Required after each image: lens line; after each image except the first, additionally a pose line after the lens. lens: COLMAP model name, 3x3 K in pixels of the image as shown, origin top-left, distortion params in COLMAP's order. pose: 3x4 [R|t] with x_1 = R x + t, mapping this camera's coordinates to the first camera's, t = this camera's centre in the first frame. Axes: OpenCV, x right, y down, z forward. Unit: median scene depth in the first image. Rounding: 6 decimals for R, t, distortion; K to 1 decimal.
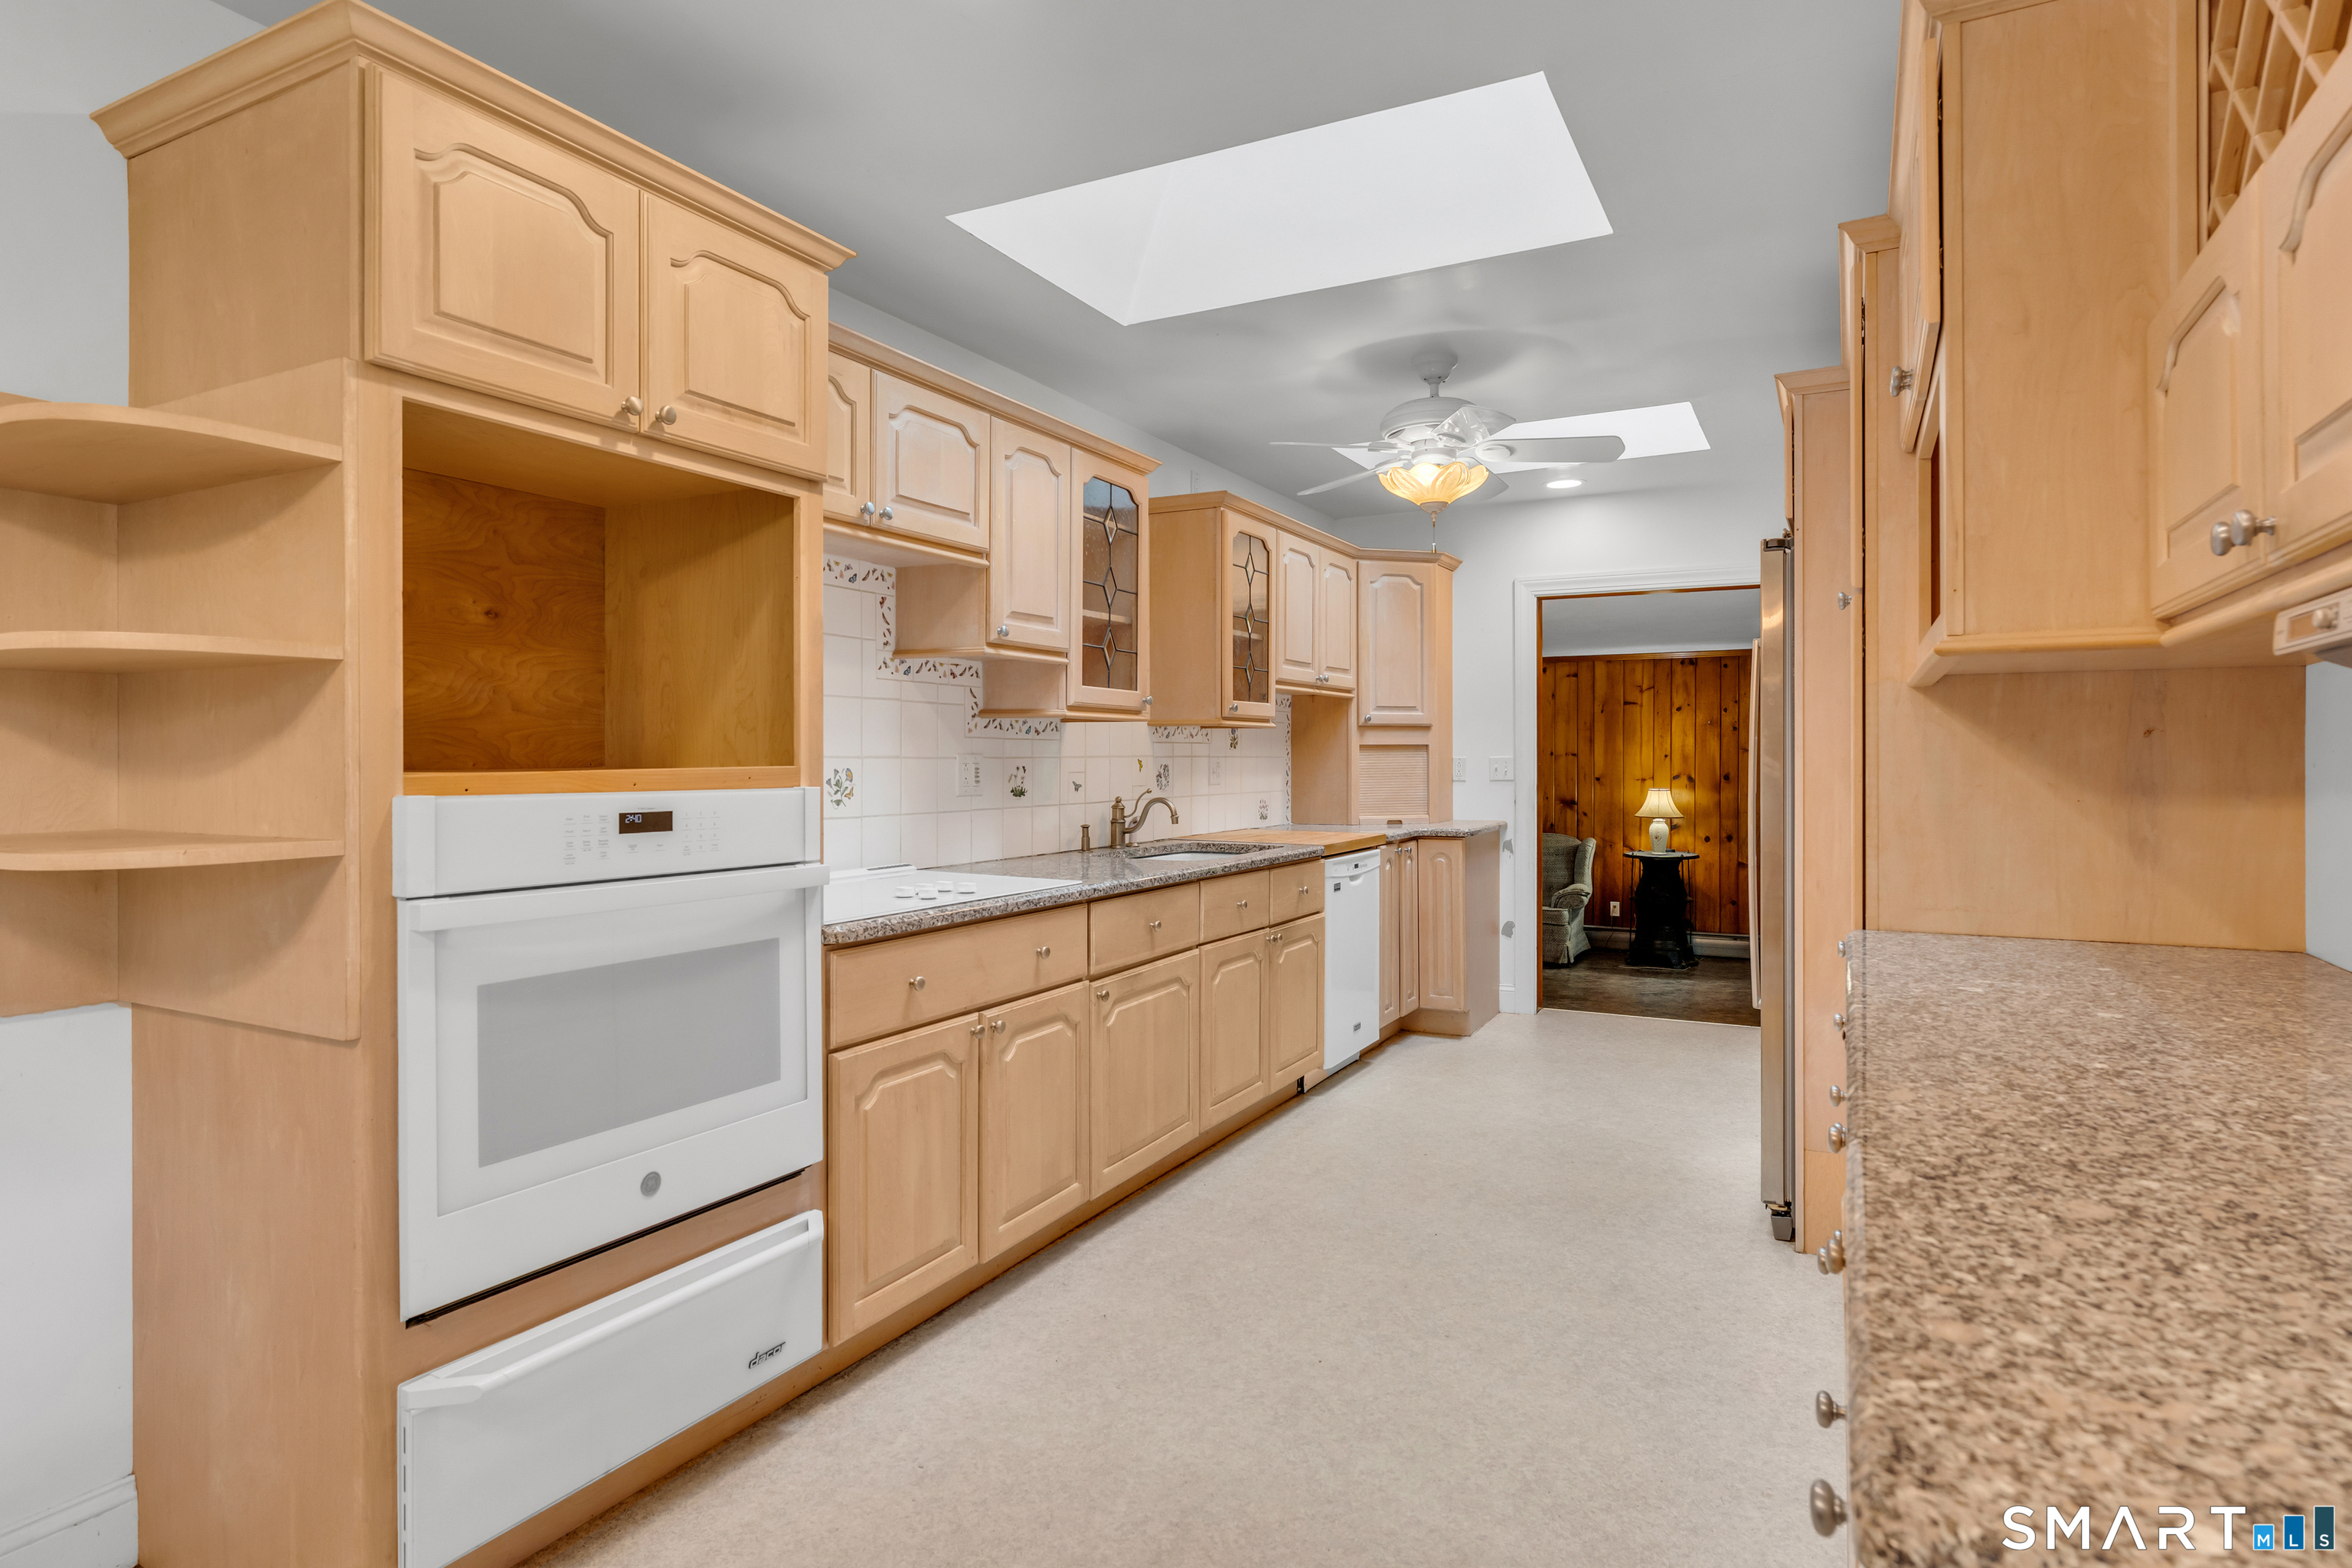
lens RADIAL K [[1298.0, 0, 1180.8], [0, 1298.0, 773.4], [0, 0, 1]] dist [-0.001218, -0.000272]
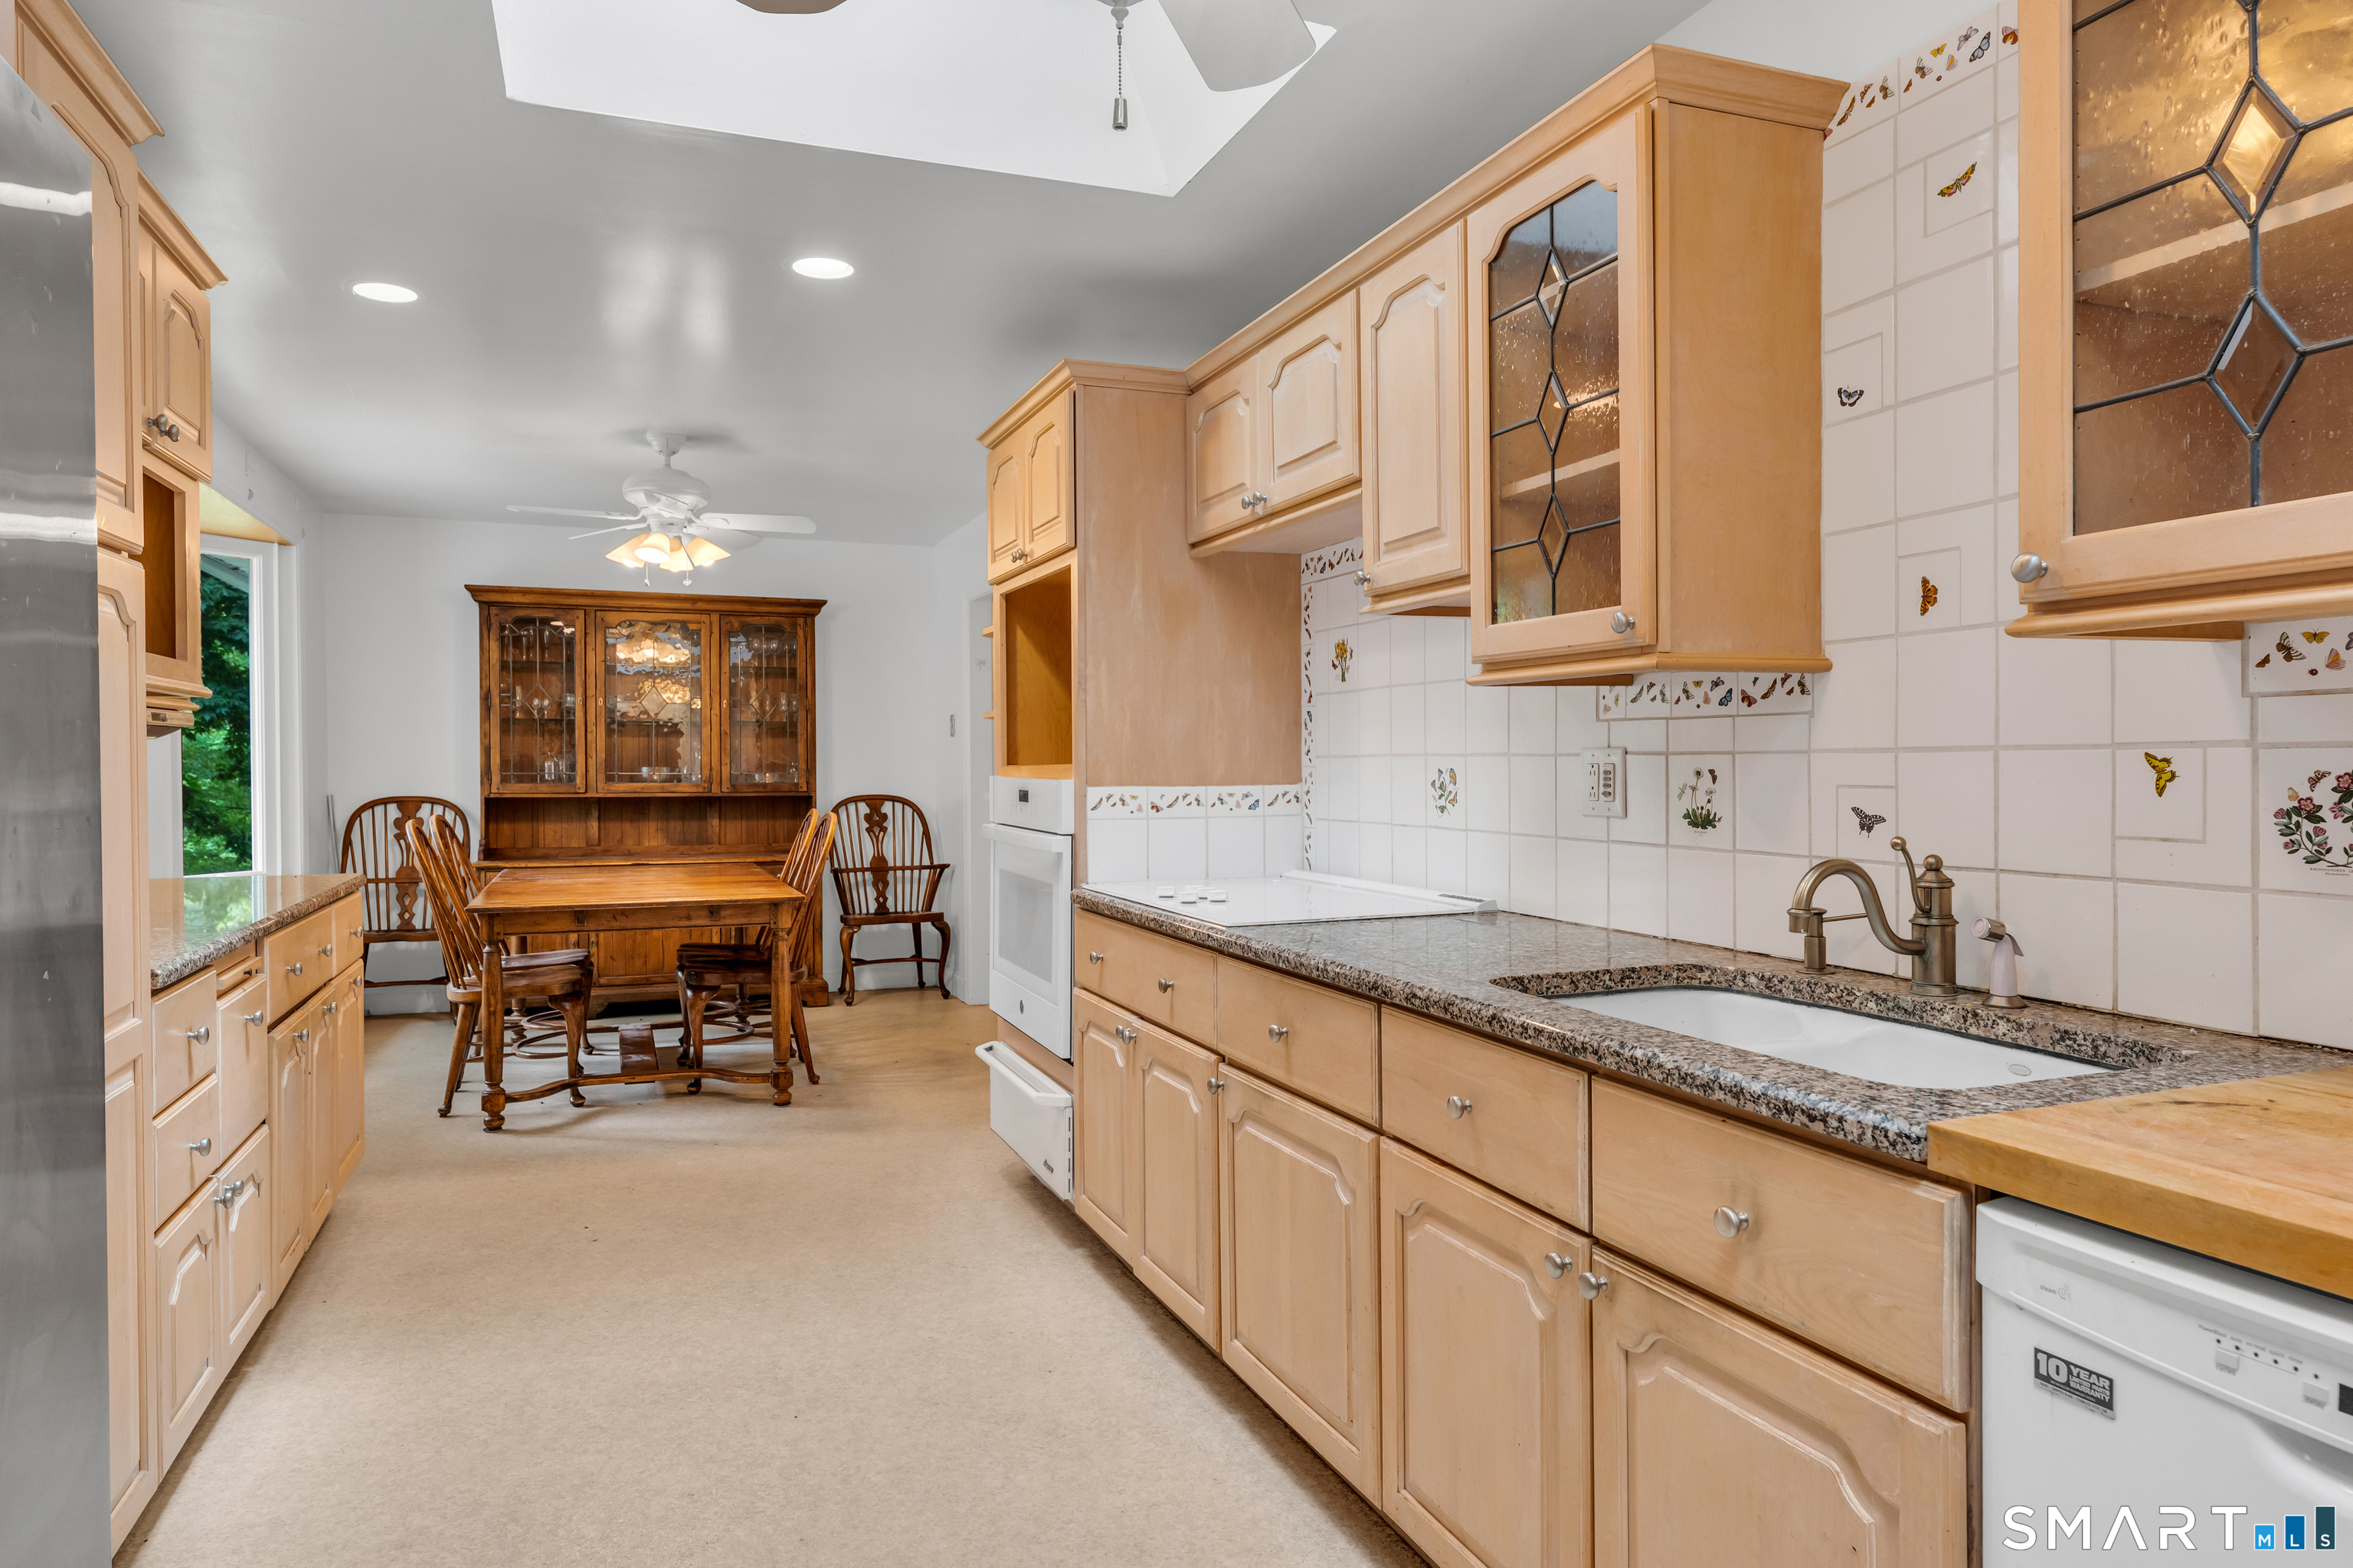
lens RADIAL K [[1495.4, 0, 1162.4], [0, 1495.4, 777.6], [0, 0, 1]] dist [0.021794, 0.001622]
pose [[-0.674048, 0.023127, -0.738325, 0.480729], [0.007313, 0.999670, 0.024638, -0.019313], [0.738651, 0.011208, -0.673995, 1.287409]]
